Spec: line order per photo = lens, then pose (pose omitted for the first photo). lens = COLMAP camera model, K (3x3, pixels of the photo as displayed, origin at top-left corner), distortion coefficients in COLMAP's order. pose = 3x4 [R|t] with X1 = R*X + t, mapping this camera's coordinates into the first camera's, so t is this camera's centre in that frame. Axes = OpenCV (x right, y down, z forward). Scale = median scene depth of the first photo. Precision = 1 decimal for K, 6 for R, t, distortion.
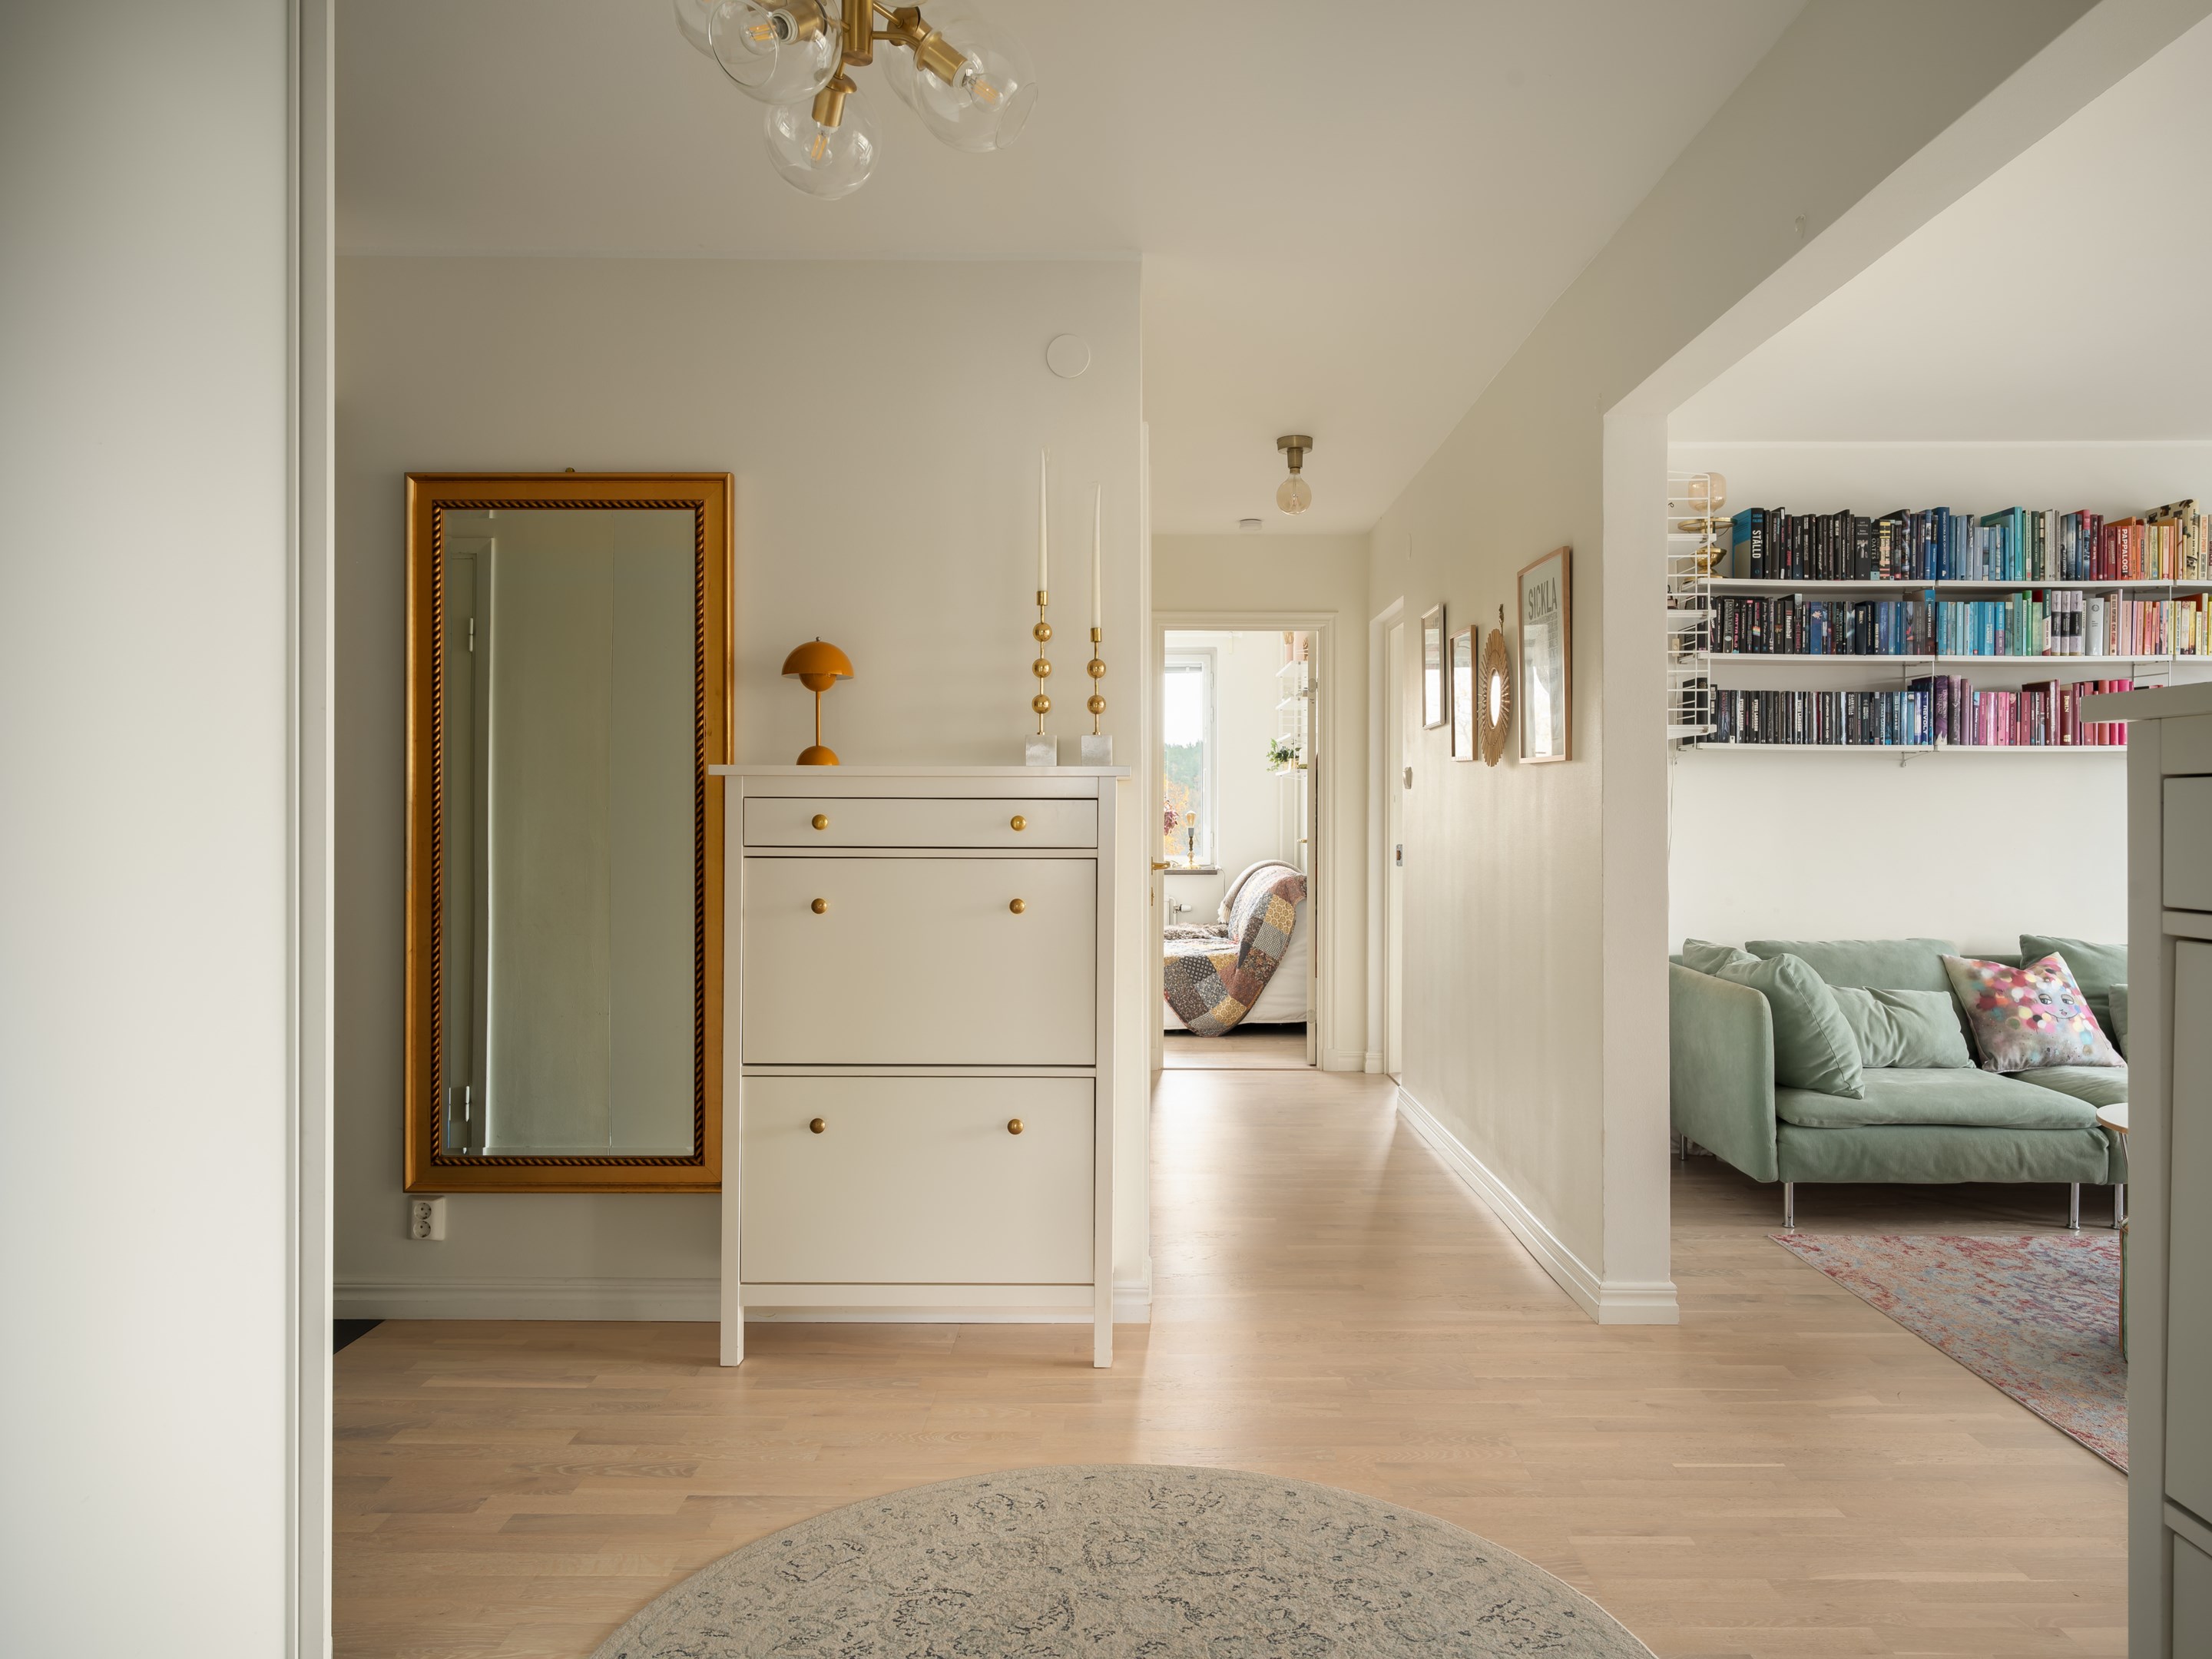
lens RADIAL K [[1461.6, 0, 1133.4], [0, 1461.6, 823.1], [0, 0, 1]] dist [0.000077, 0.000602]
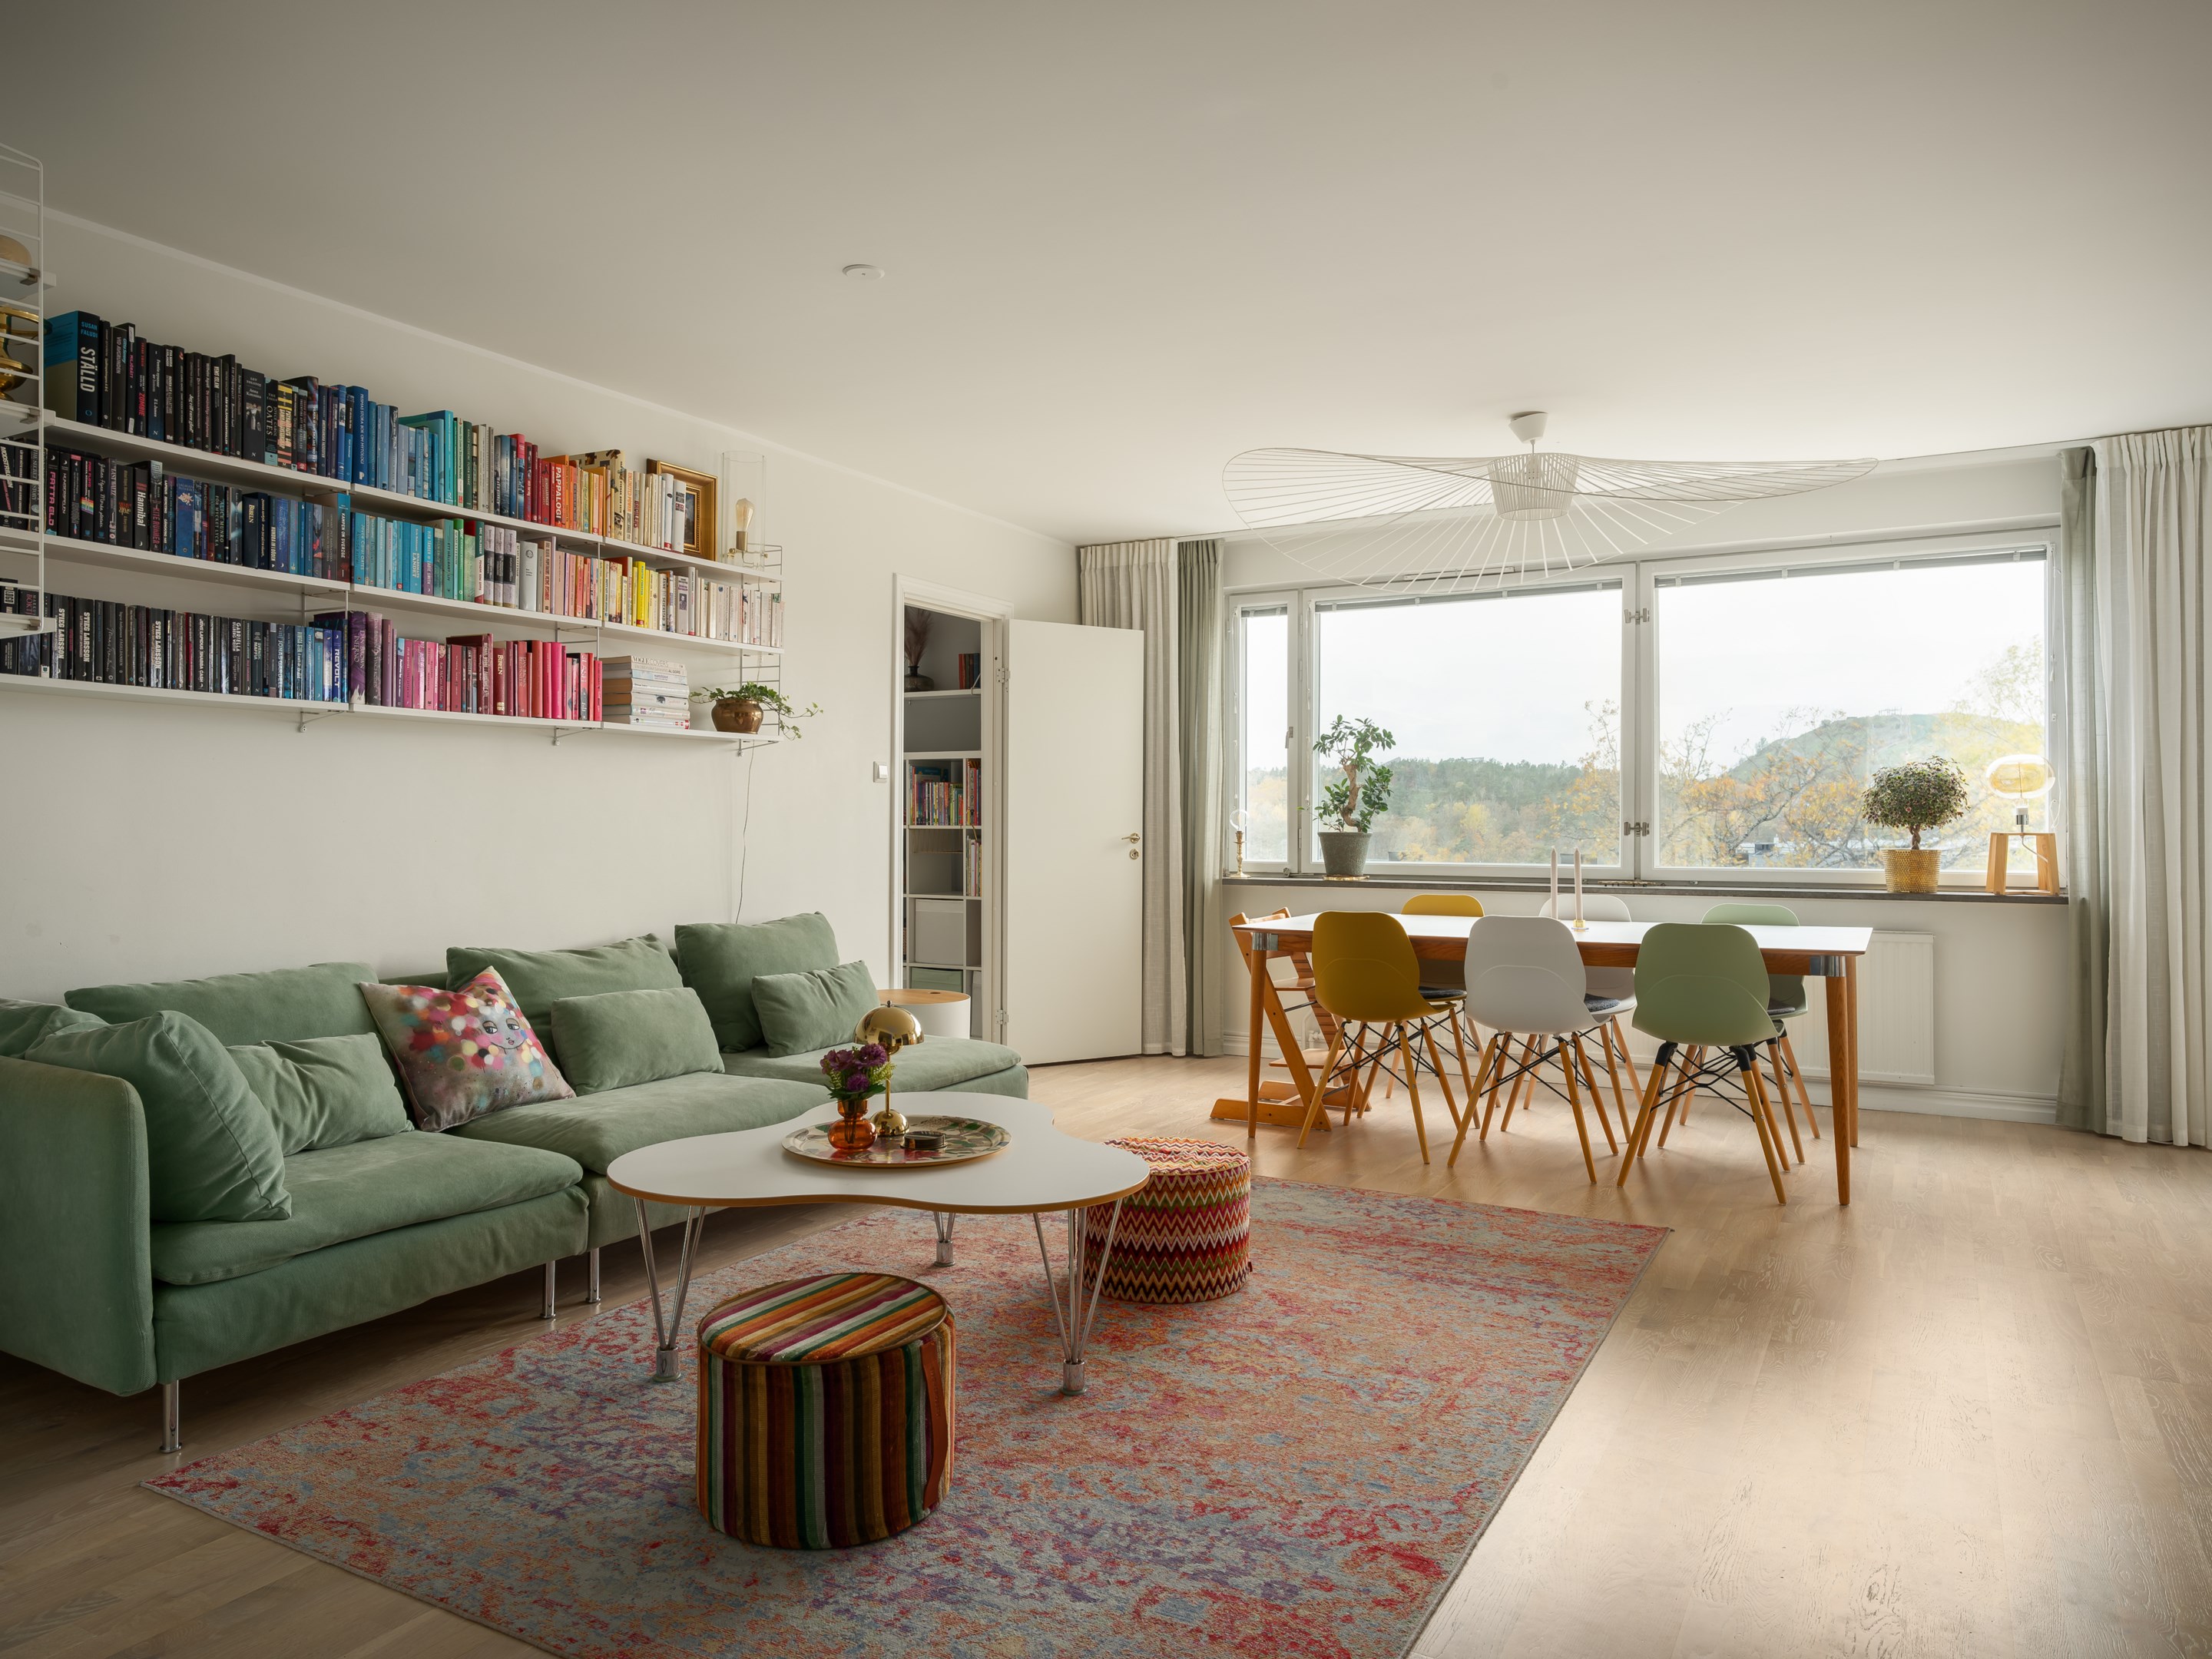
lens RADIAL K [[1461.6, 0, 1110.6], [0, 1461.6, 823.3], [0, 0, 1]] dist [0.000077, 0.000602]
pose [[0.486493, -0.001363, 0.873683, 0.117210], [0.000908, 0.999999, 0.001054, 0.010473], [-0.873684, 0.000280, 0.486494, 0.411243]]
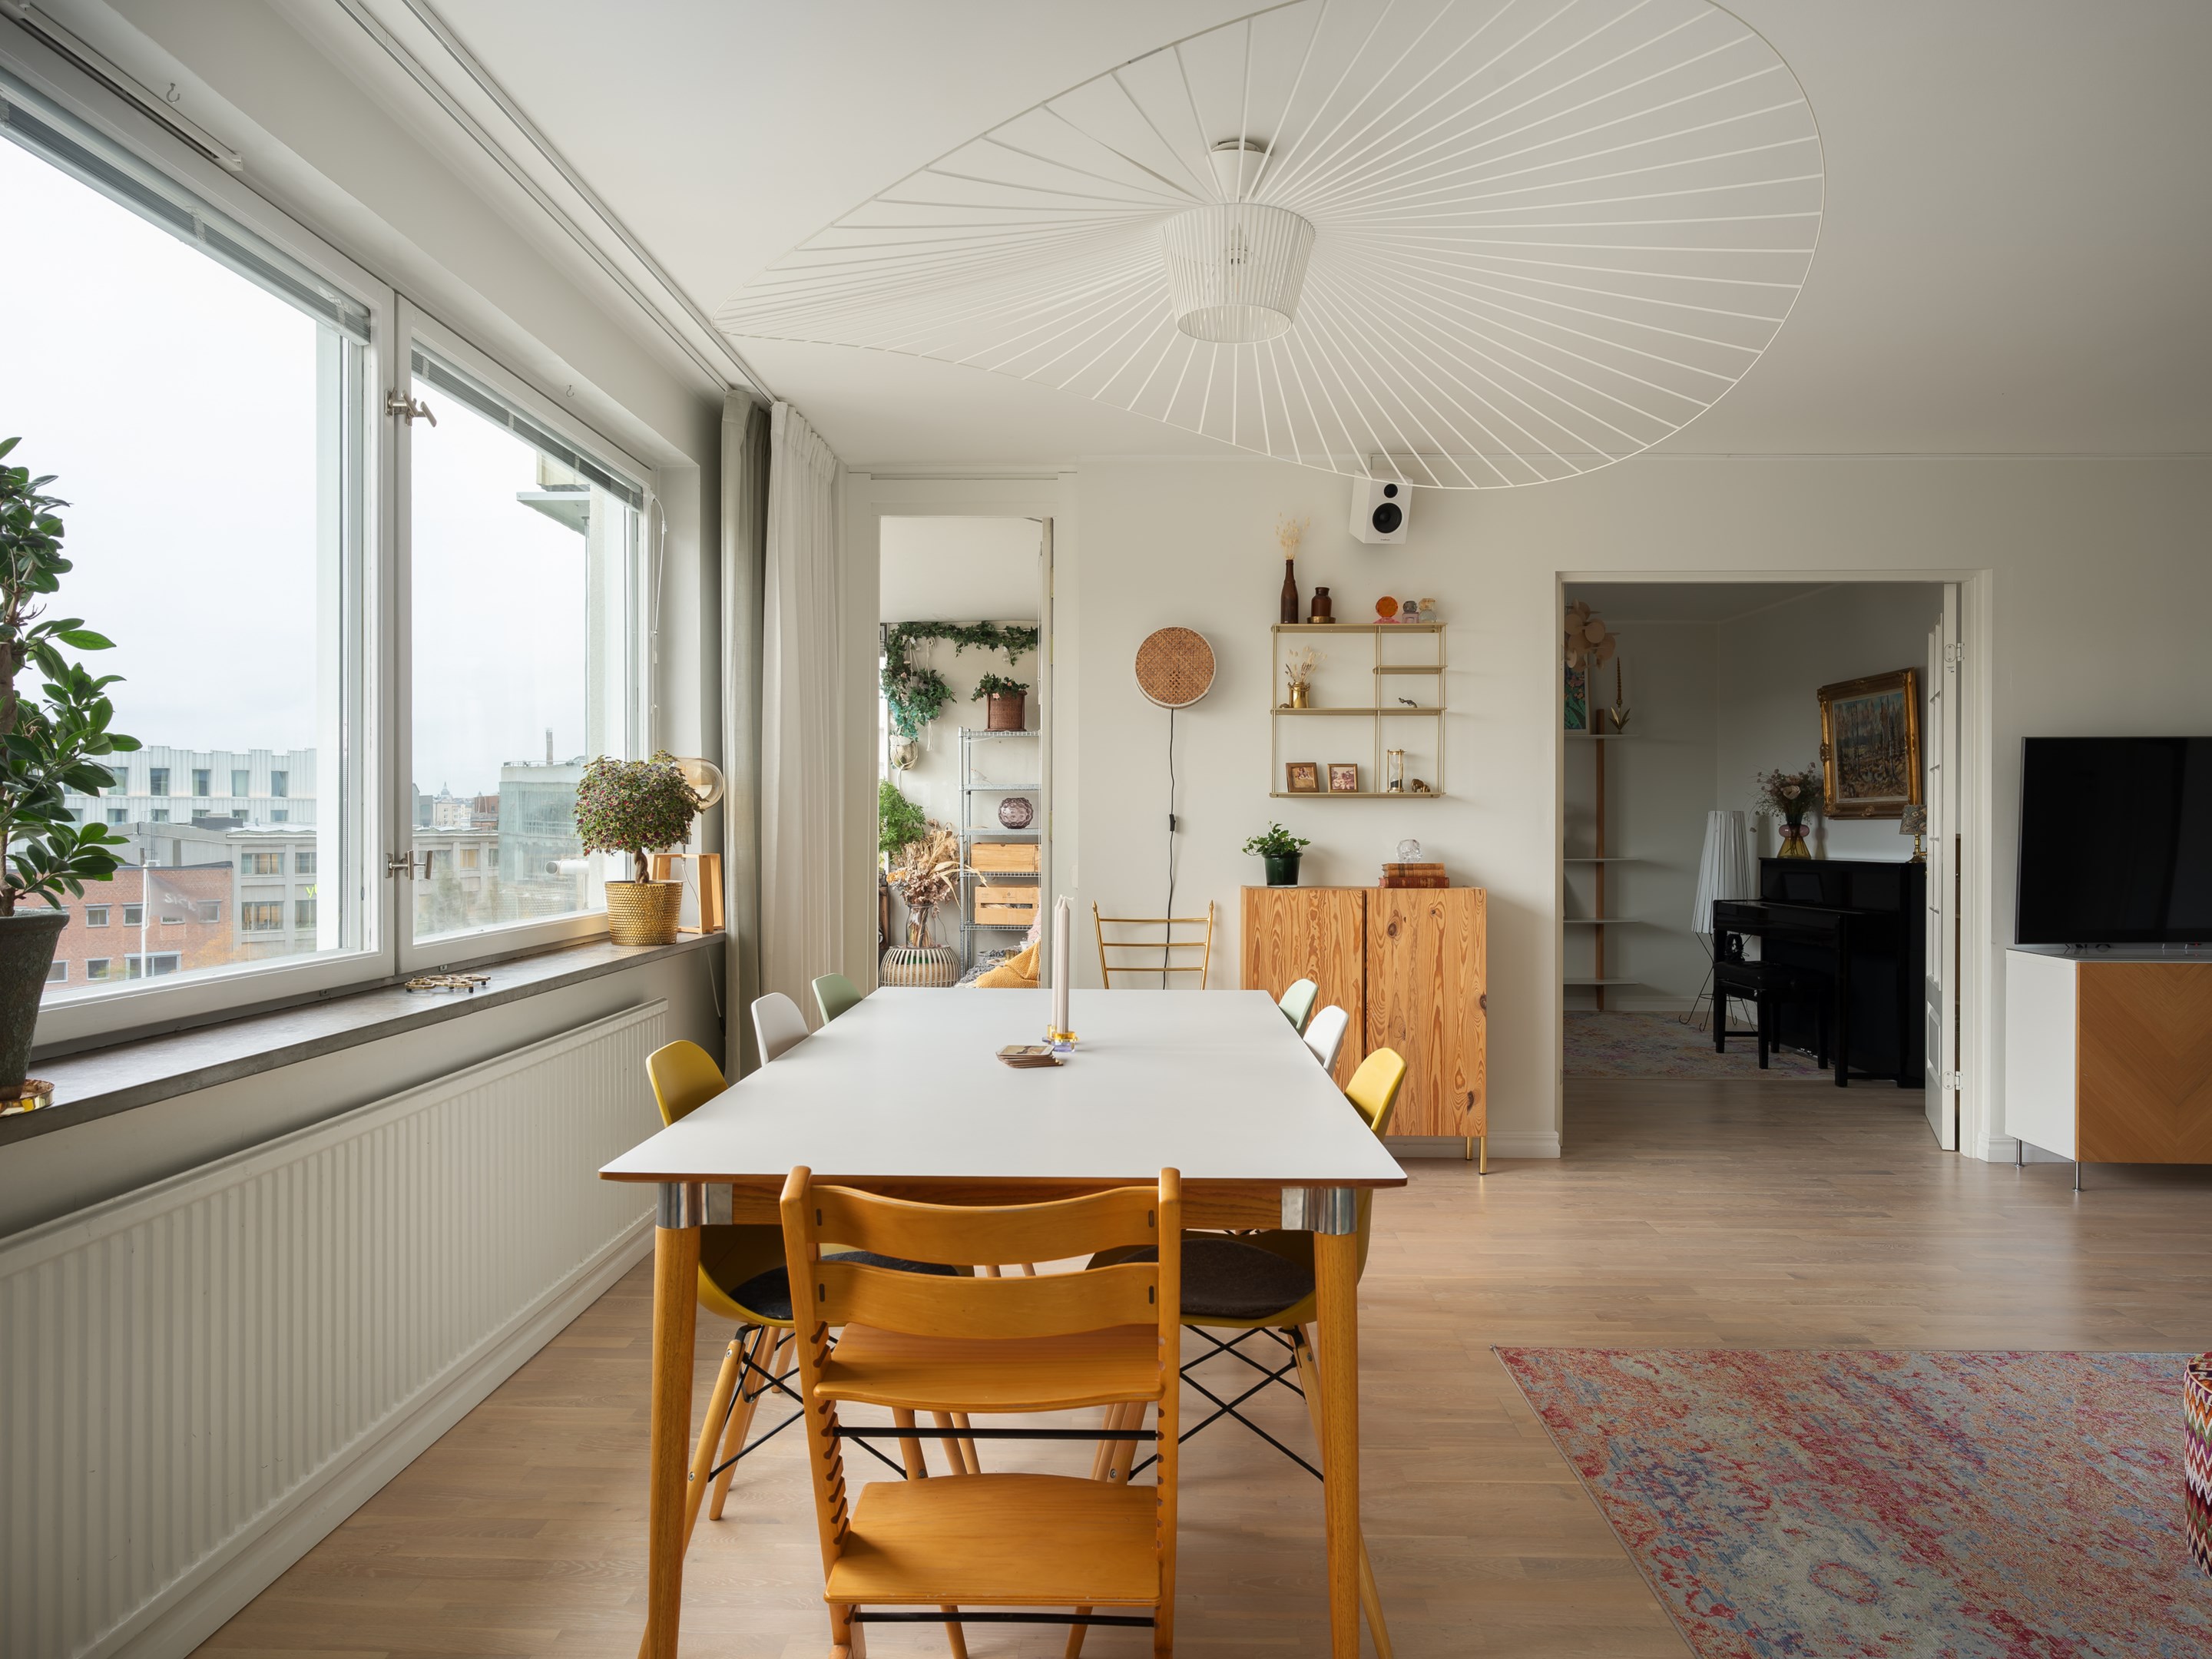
lens RADIAL K [[1461.6, 0, 1117.0], [0, 1461.6, 821.8], [0, 0, 1]] dist [0.000077, 0.000602]
pose [[-0.999642, -0.004853, 0.026306, 1.560816], [-0.004831, 0.999988, 0.000903, -0.007043], [-0.026310, 0.000775, -0.999654, 1.538591]]
